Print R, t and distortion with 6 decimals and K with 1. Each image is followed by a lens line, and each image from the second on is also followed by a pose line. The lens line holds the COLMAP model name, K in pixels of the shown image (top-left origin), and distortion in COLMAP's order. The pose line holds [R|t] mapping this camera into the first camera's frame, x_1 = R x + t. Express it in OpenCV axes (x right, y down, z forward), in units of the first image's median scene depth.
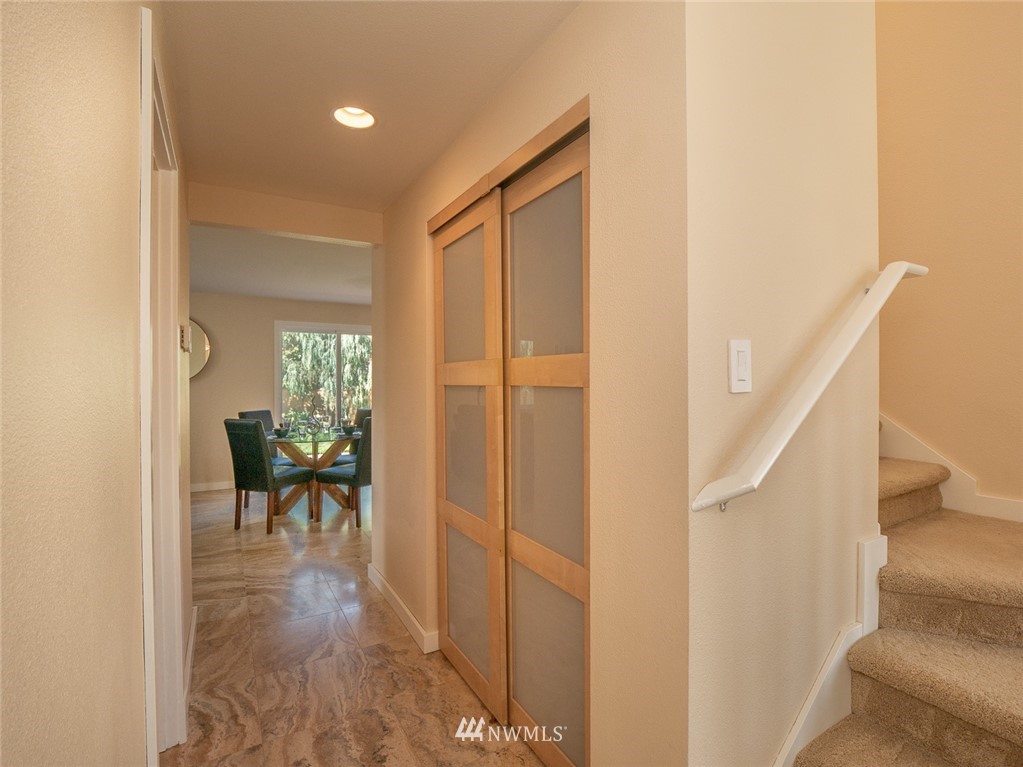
lens RADIAL K [[490.1, 0, 514.8], [0, 490.1, 377.2], [0, 0, 1]] dist [-0.018995, -0.000559]
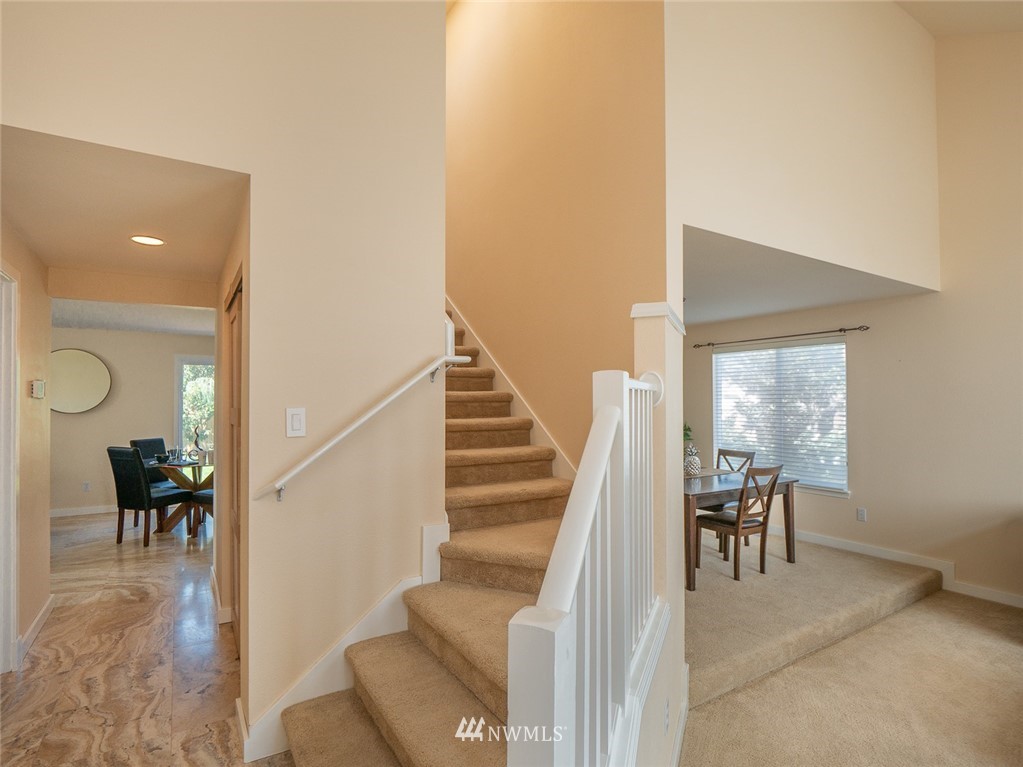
lens RADIAL K [[533.5, 0, 509.8], [0, 533.5, 394.8], [0, 0, 1]] dist [-0.003263, 0.000012]
pose [[0.999869, 0.003355, 0.015828, 0.665466], [-0.003236, 0.999966, -0.007568, -0.060806], [-0.015853, 0.007516, 0.999846, -0.548227]]
